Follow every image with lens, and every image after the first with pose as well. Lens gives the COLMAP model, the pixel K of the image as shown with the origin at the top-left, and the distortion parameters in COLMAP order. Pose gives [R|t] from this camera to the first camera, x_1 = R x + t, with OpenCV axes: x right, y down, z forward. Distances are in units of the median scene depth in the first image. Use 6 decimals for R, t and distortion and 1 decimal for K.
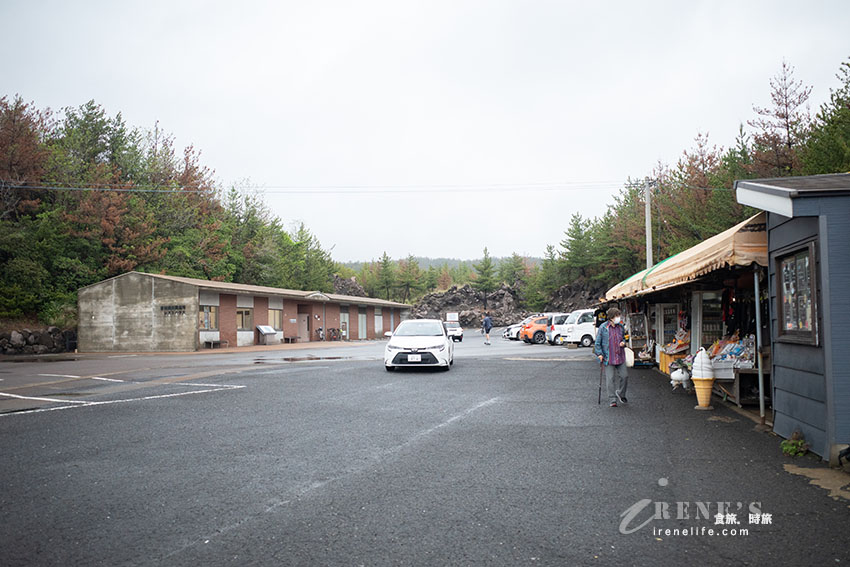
lens RADIAL K [[643.5, 0, 425.0], [0, 643.5, 283.5], [0, 0, 1]] dist [-0.057443, 0.125418]
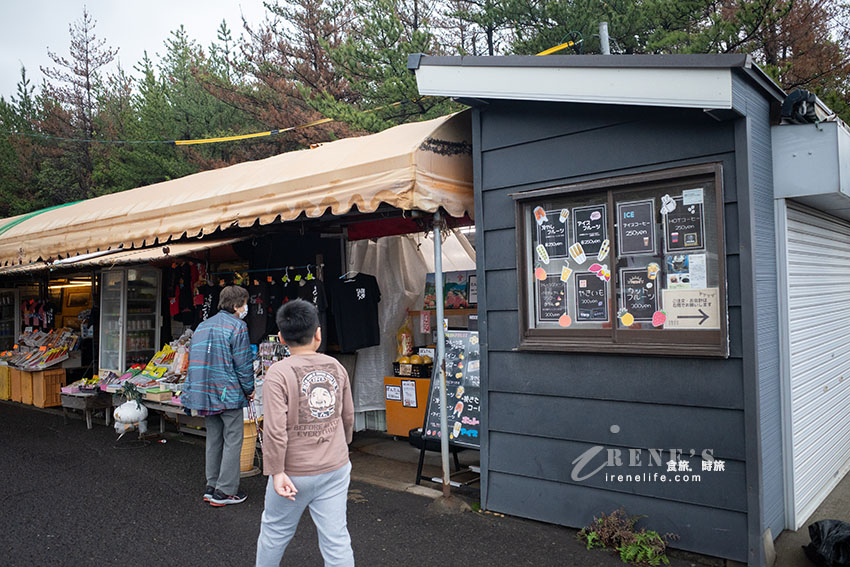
lens RADIAL K [[643.5, 0, 425.0], [0, 643.5, 283.5], [0, 0, 1]] dist [-0.057443, 0.125418]
pose [[0.453381, 0.016571, 0.891163, 0.009723], [-0.031432, 0.999503, -0.002595, 0.021852], [-0.890762, -0.026834, 0.453677, 0.486627]]
